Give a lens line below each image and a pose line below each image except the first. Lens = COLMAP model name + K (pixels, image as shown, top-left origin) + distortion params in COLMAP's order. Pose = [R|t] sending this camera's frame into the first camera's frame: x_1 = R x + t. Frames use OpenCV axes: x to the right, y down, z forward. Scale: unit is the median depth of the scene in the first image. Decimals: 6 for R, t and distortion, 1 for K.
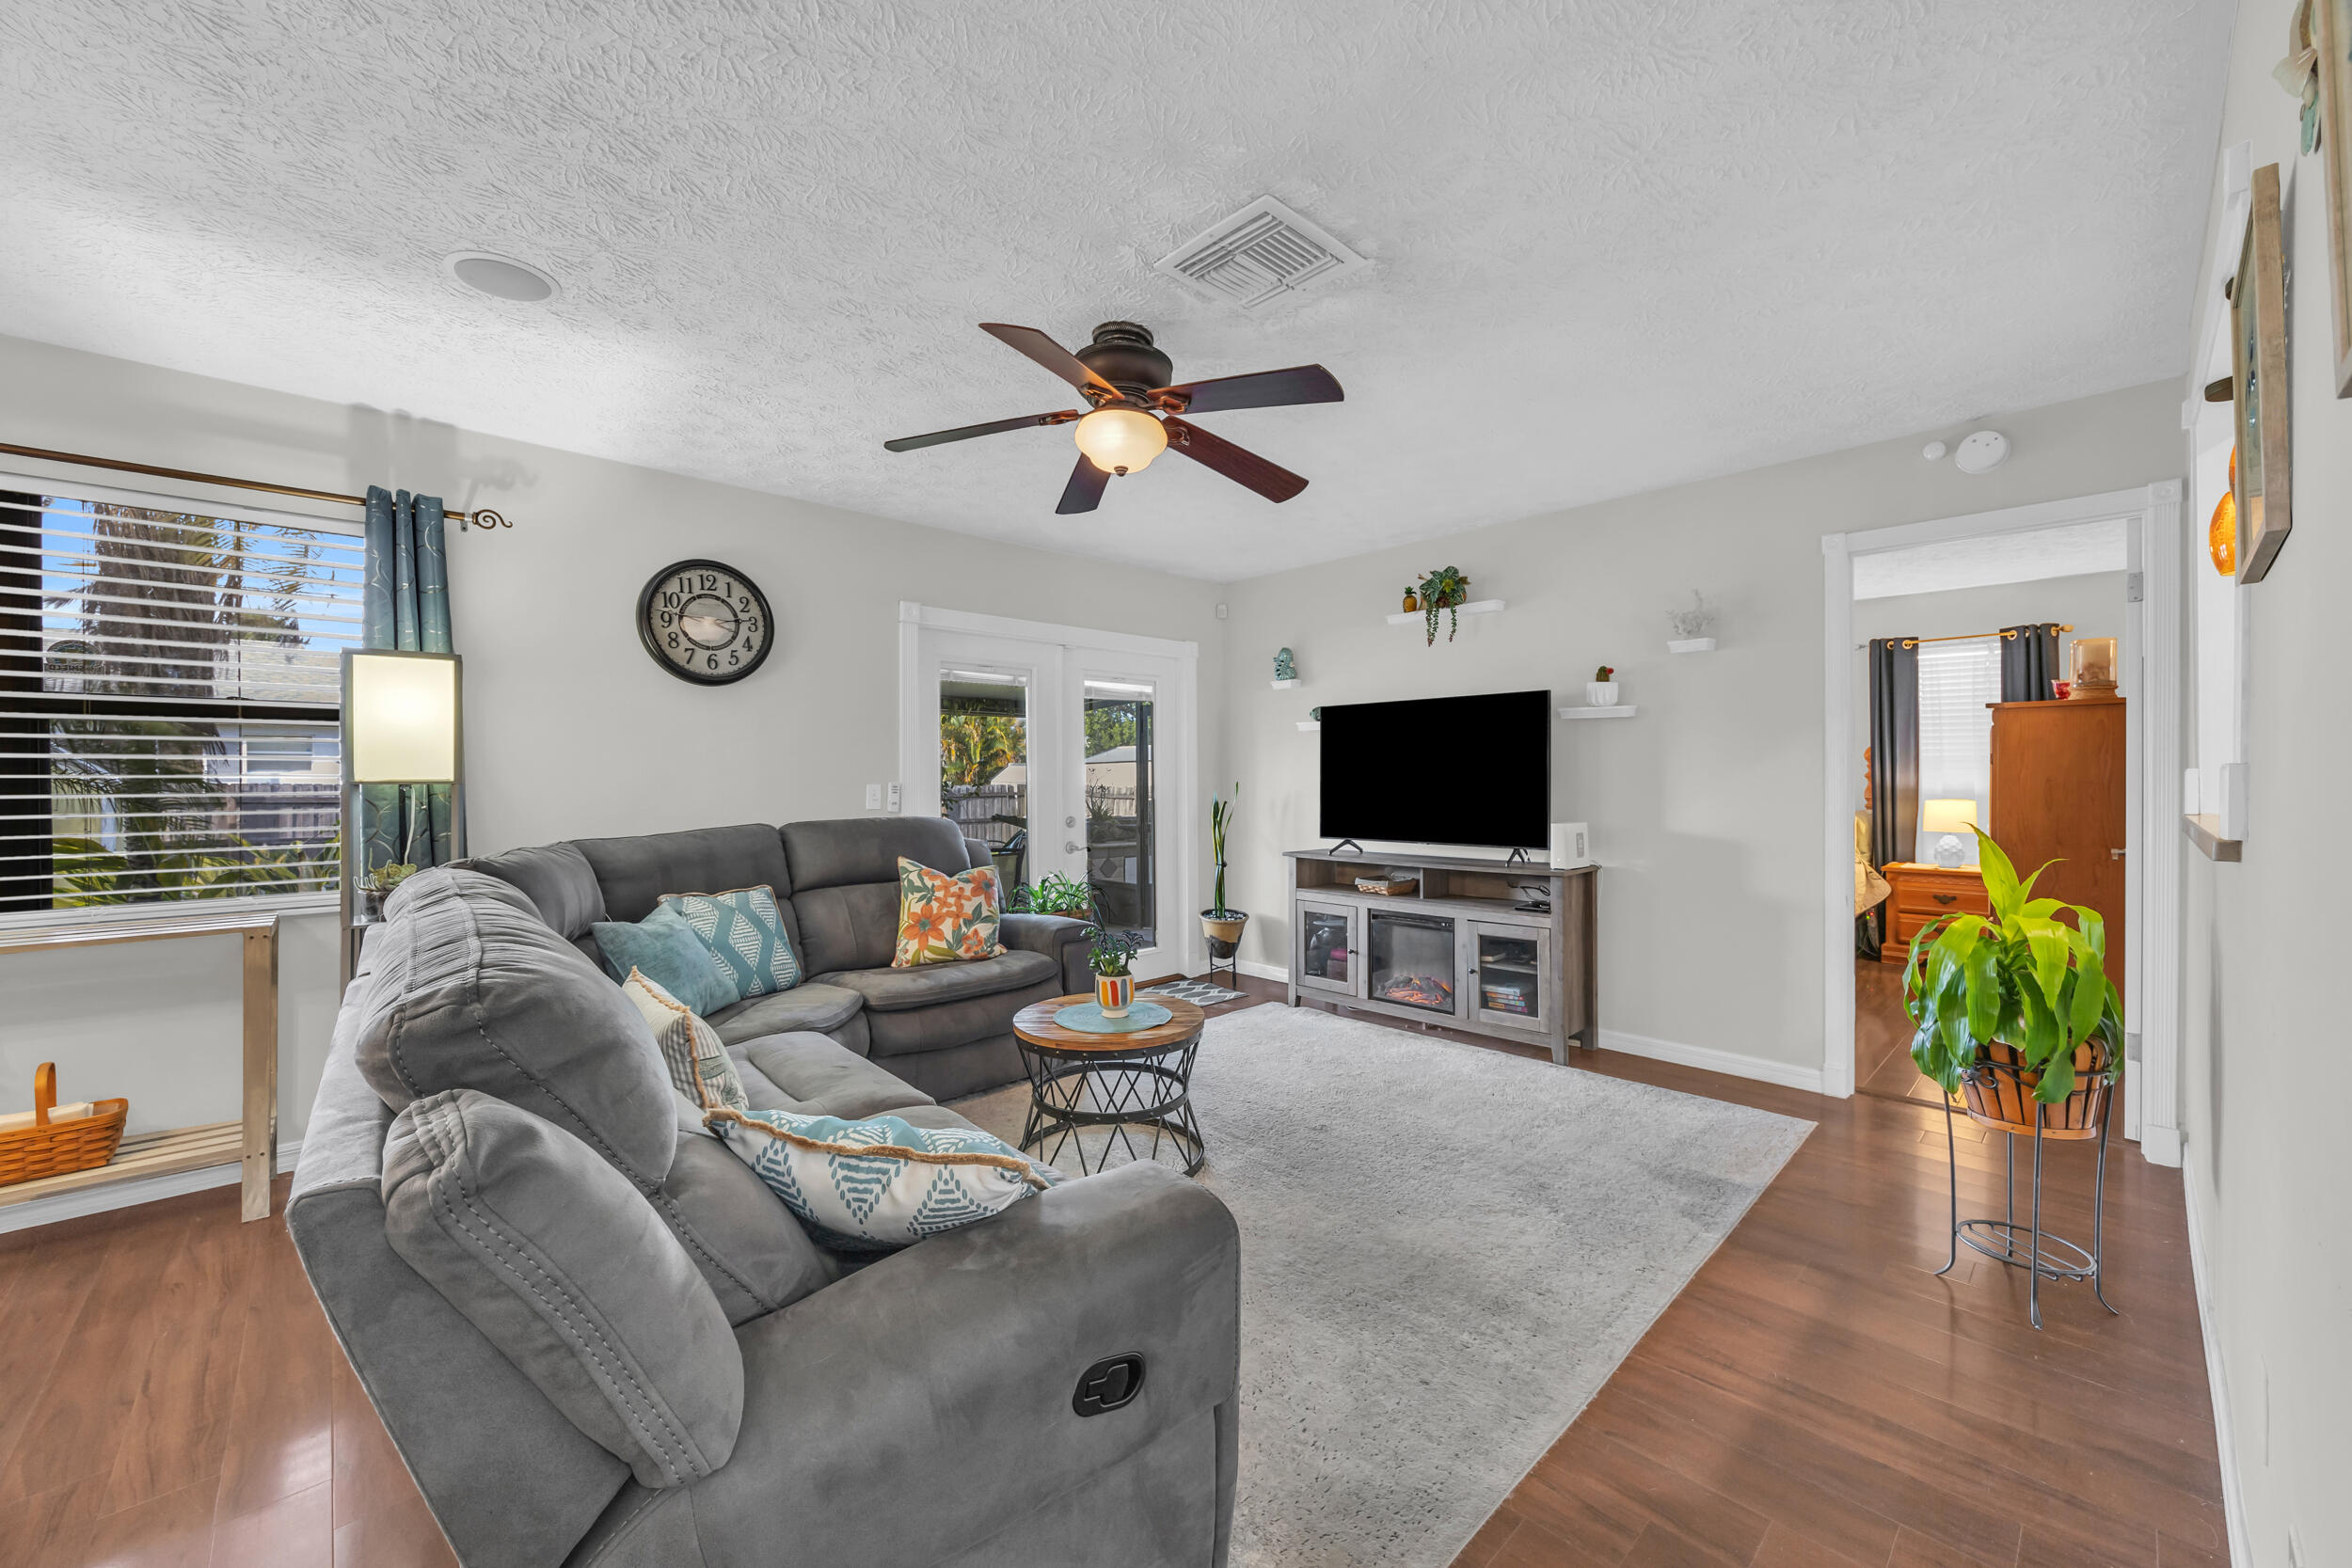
lens RADIAL K [[900.5, 0, 1171.6], [0, 900.5, 780.7], [0, 0, 1]] dist [-0.002566, 0.000743]
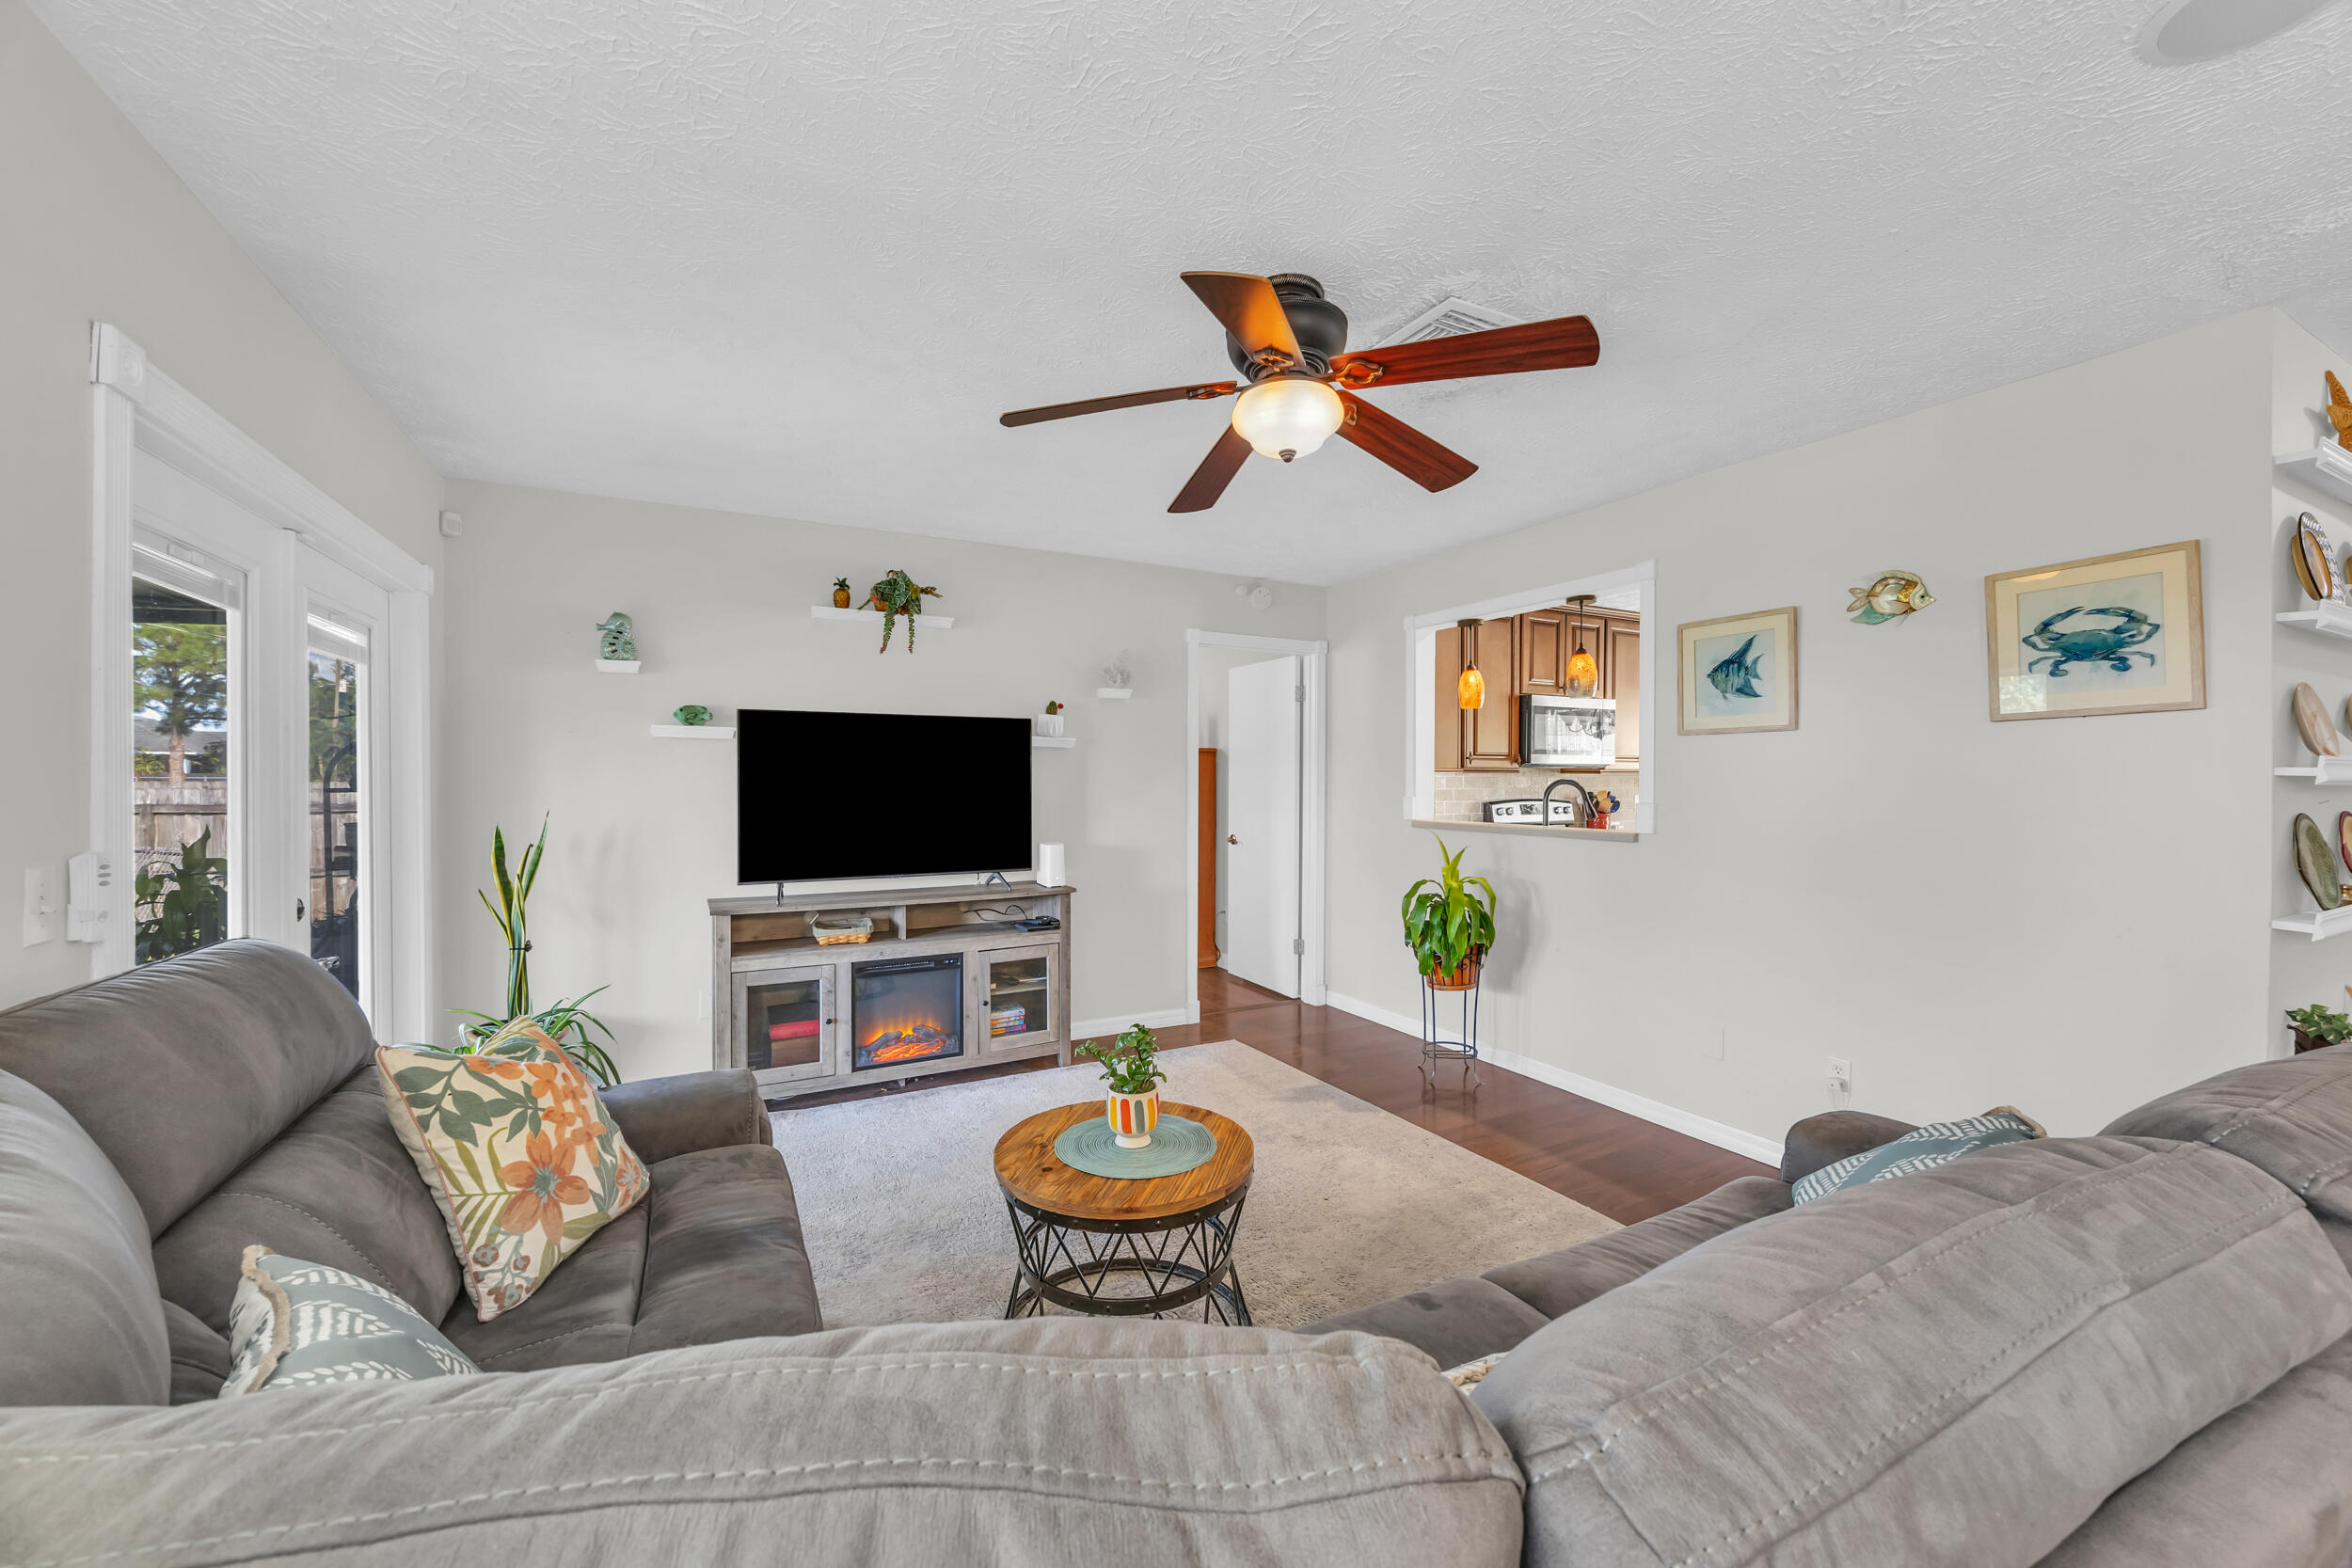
lens RADIAL K [[900.5, 0, 1172.4], [0, 900.5, 783.6], [0, 0, 1]] dist [-0.002566, 0.000743]
pose [[0.276315, -0.001759, 0.961066, -0.514661], [0.000261, 0.999998, 0.001755, -0.024550], [-0.961067, -0.000234, 0.276315, 0.512571]]
